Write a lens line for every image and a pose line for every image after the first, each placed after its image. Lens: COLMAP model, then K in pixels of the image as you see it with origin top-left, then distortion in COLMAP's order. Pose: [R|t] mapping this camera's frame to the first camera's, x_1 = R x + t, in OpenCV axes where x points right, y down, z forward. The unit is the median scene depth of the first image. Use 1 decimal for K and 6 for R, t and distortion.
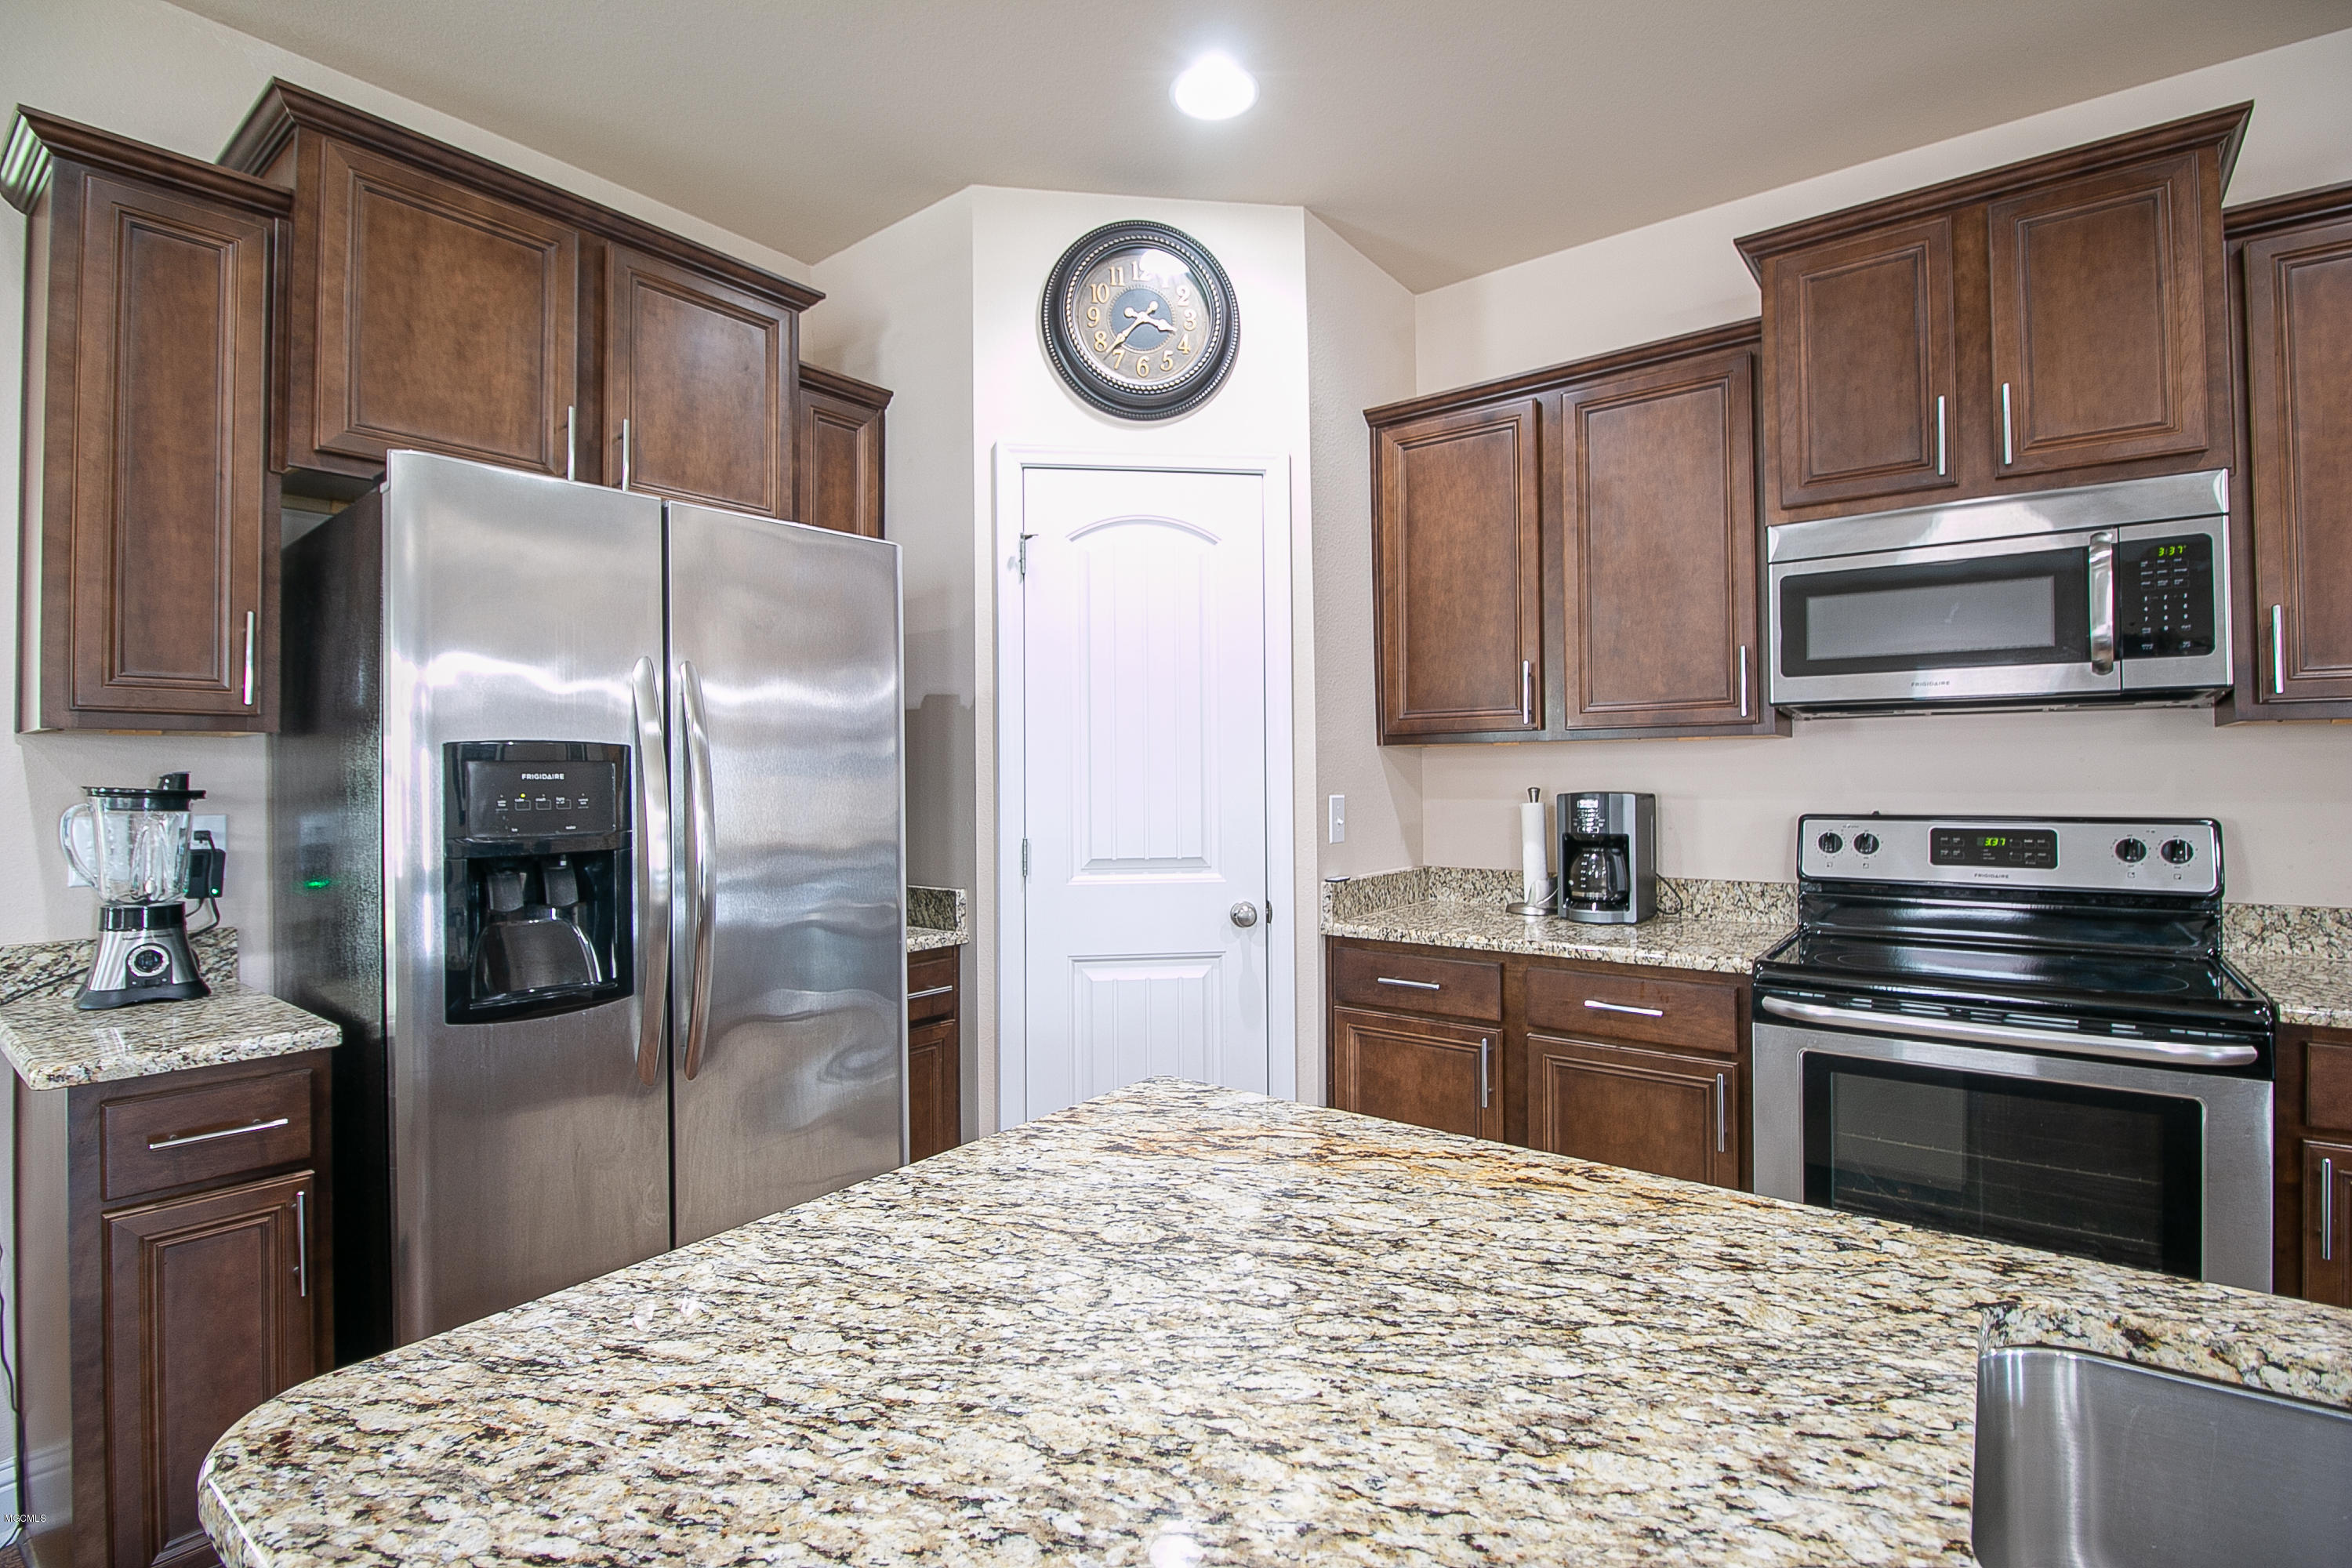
lens RADIAL K [[1091.1, 0, 1173.9], [0, 1091.1, 763.3], [0, 0, 1]] dist [-0.019897, -0.006316]
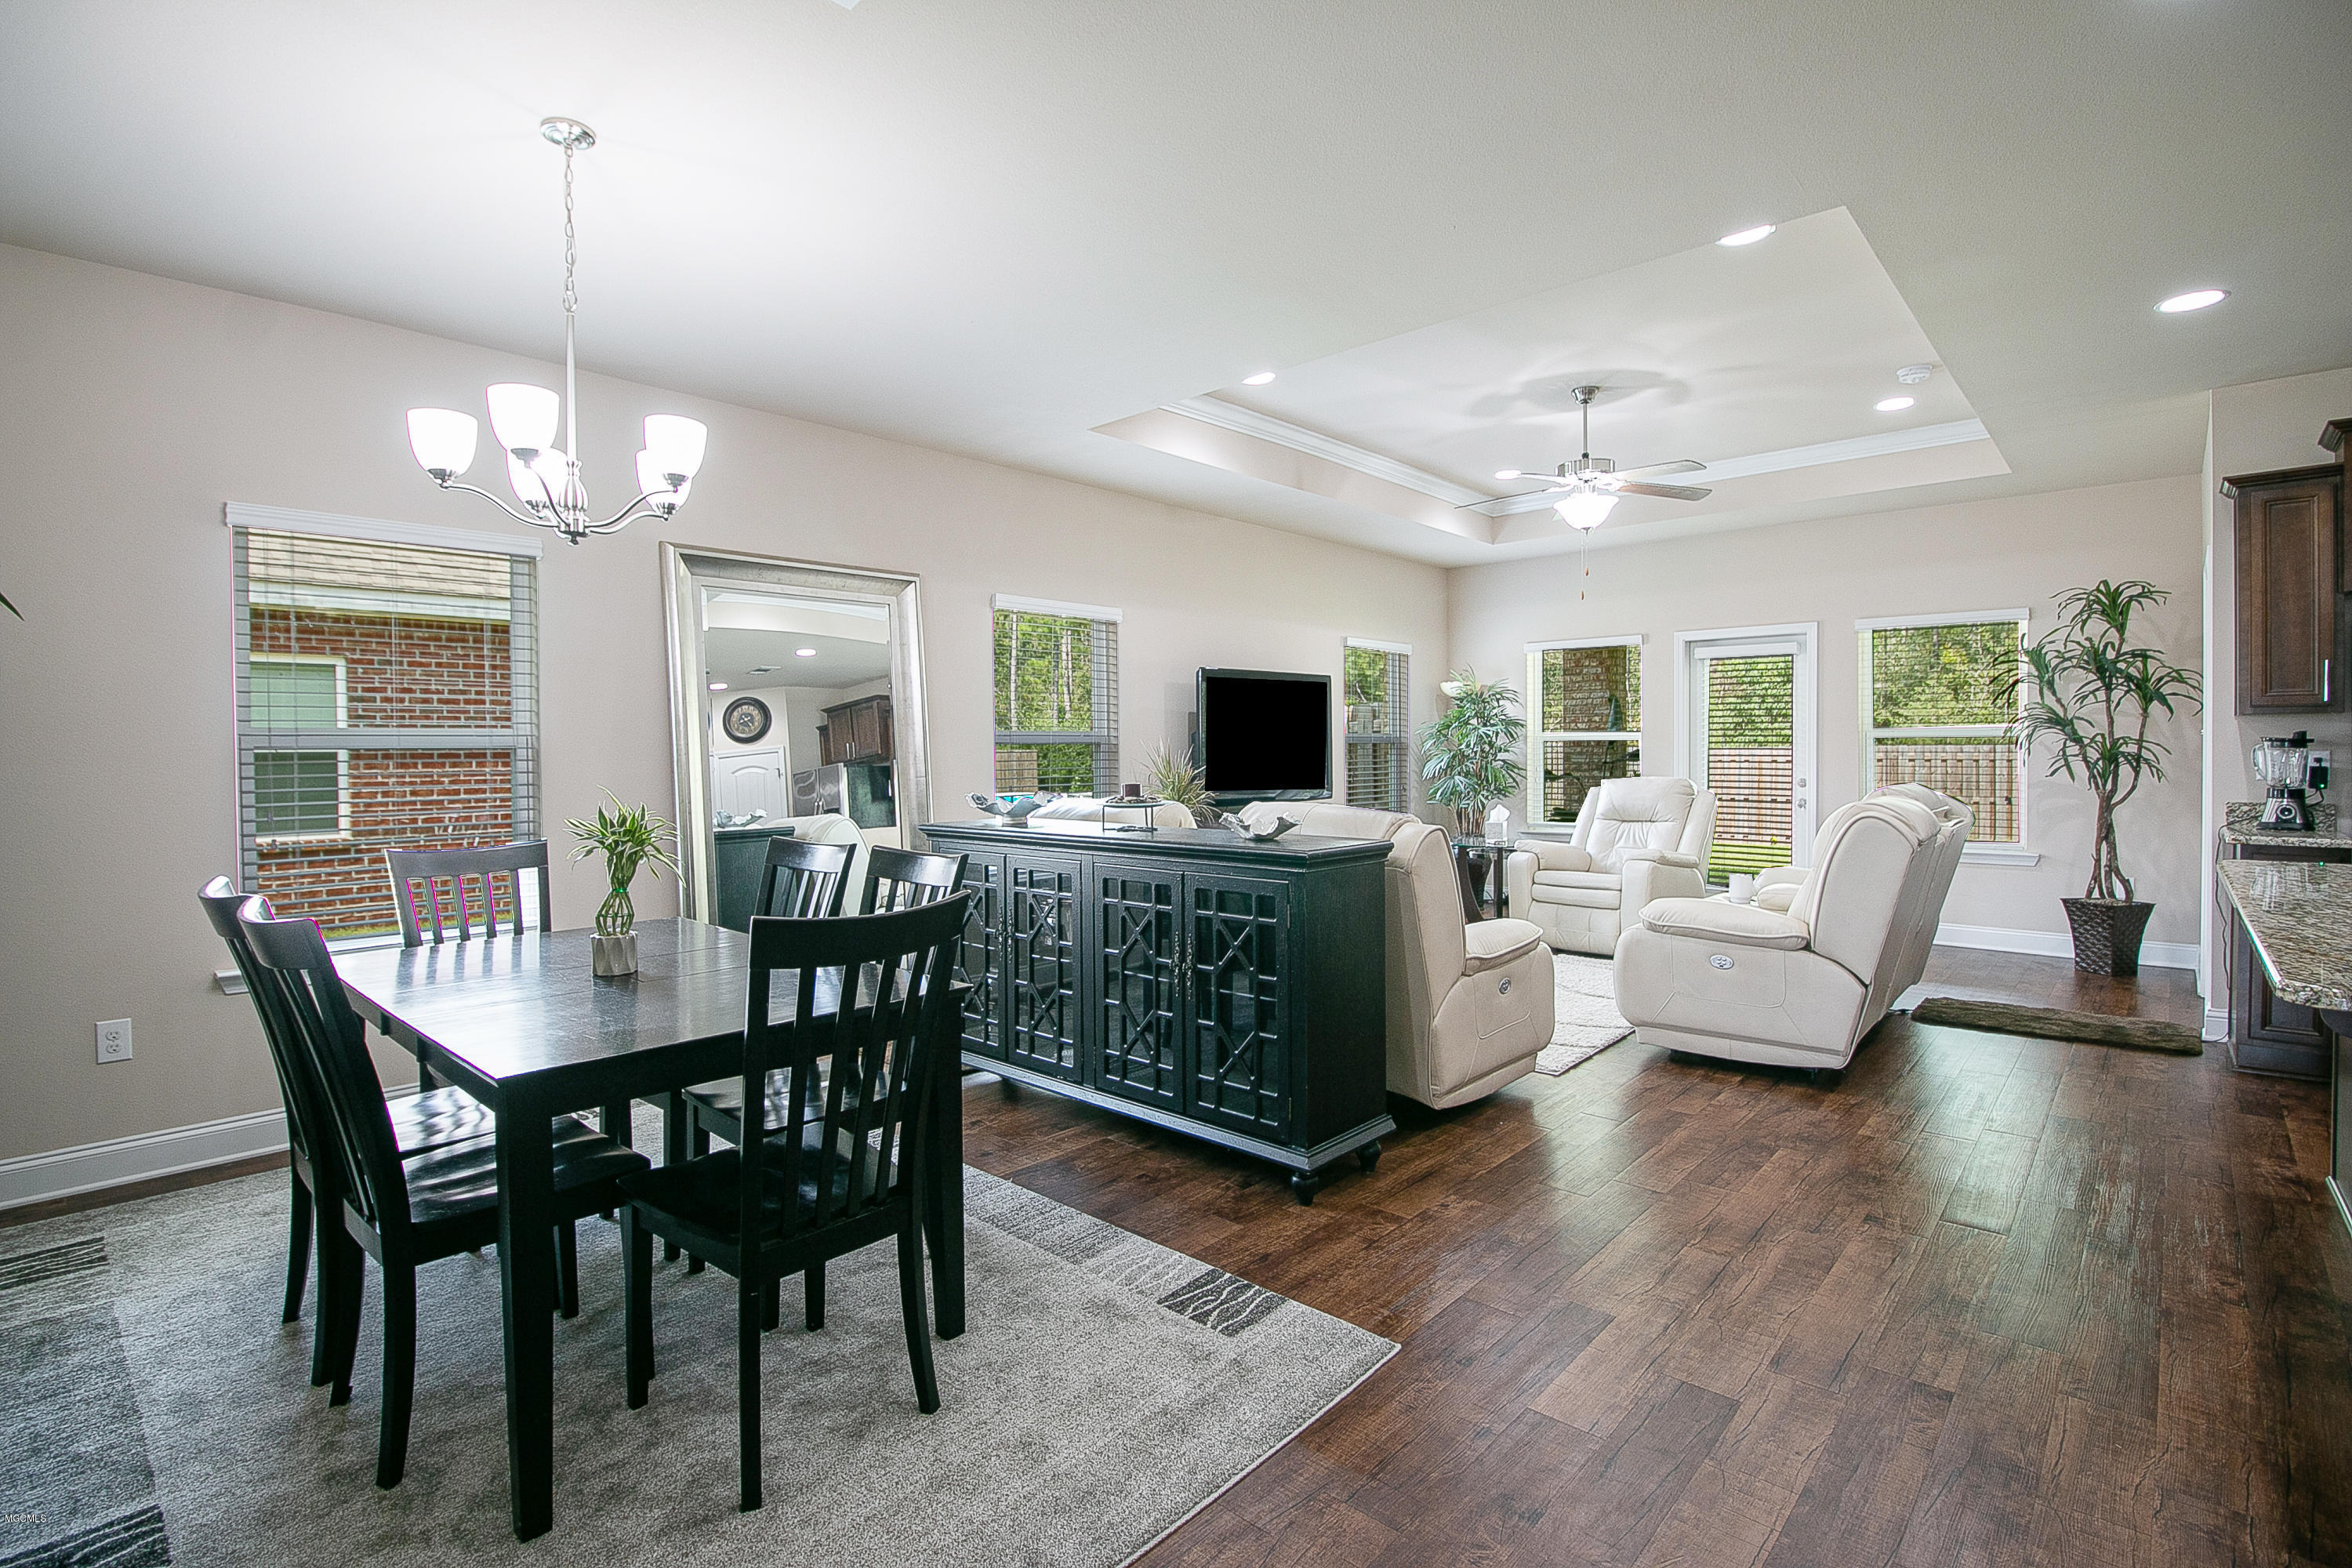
lens RADIAL K [[1091.1, 0, 1173.9], [0, 1091.1, 763.3], [0, 0, 1]] dist [-0.019897, -0.006316]
pose [[-0.095865, 0.023985, -0.995105, 1.426448], [0.023477, 0.999486, 0.021829, -0.026219], [0.995117, -0.021269, -0.096379, -1.086749]]
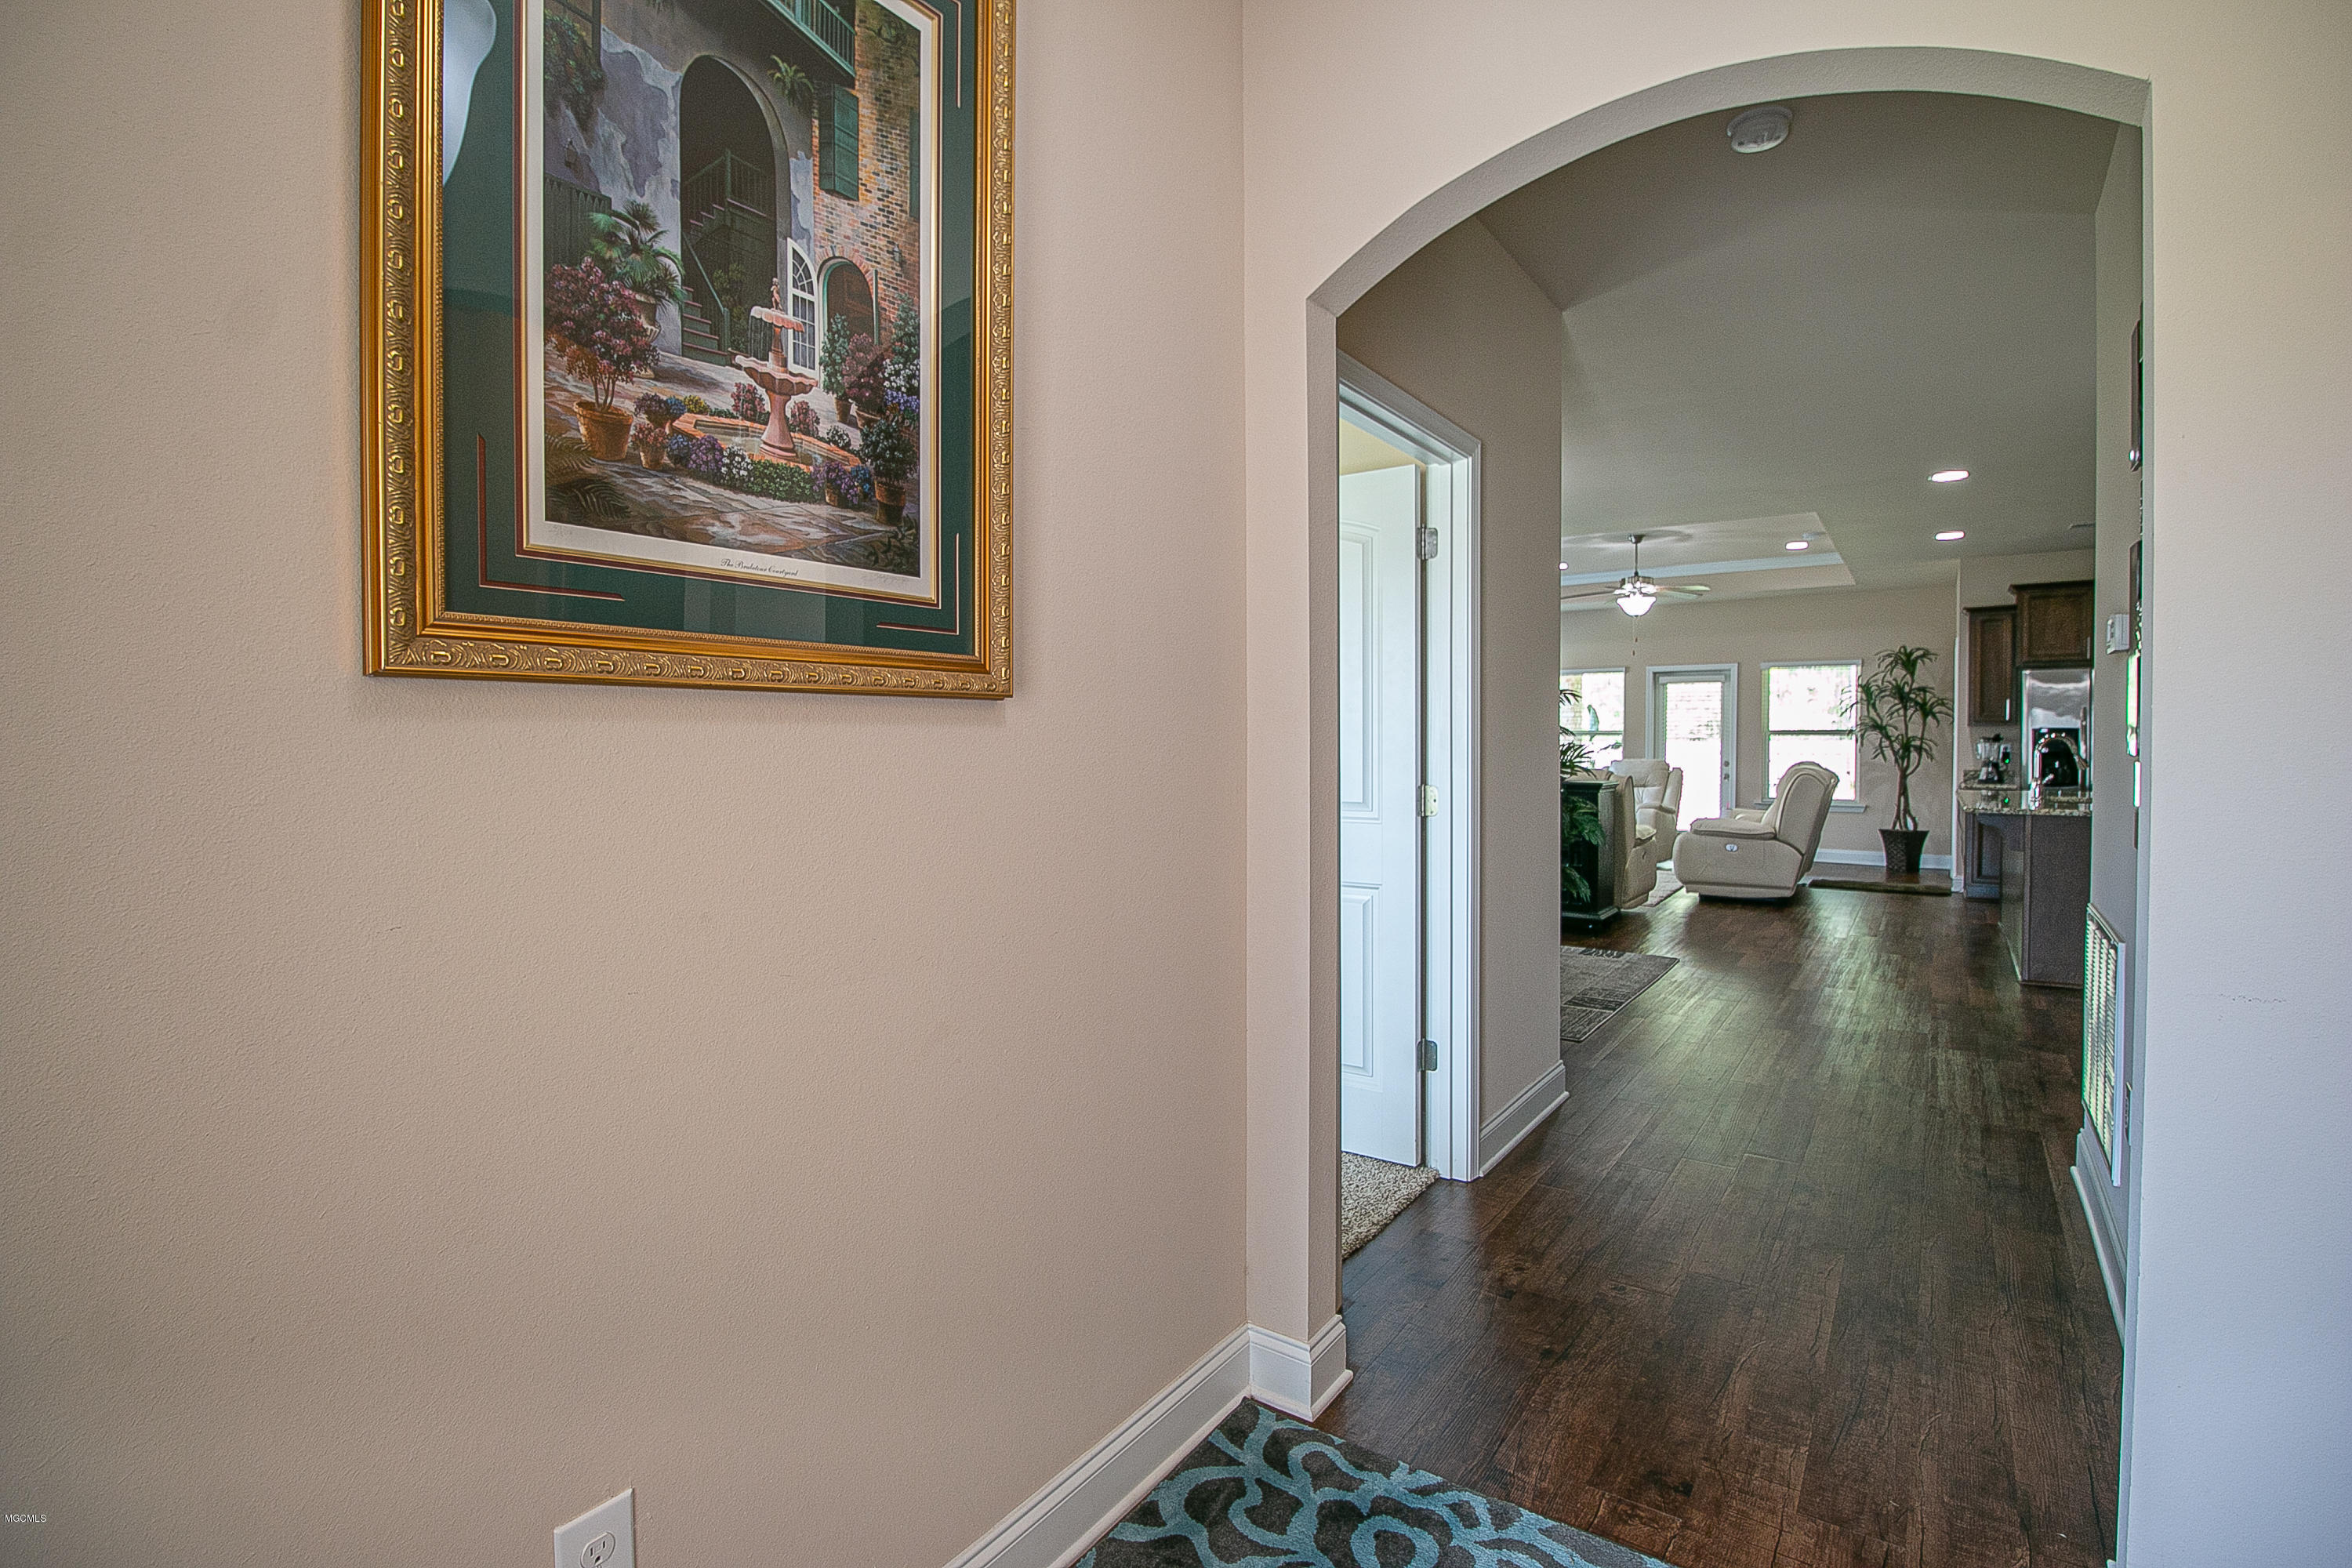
lens RADIAL K [[1091.1, 0, 1173.9], [0, 1091.1, 763.3], [0, 0, 1]] dist [-0.019897, -0.006316]
pose [[0.038315, 0.030221, -0.998809, 3.299137], [0.016008, 0.999396, 0.030853, -0.059582], [0.999137, -0.017171, 0.037808, -2.519053]]
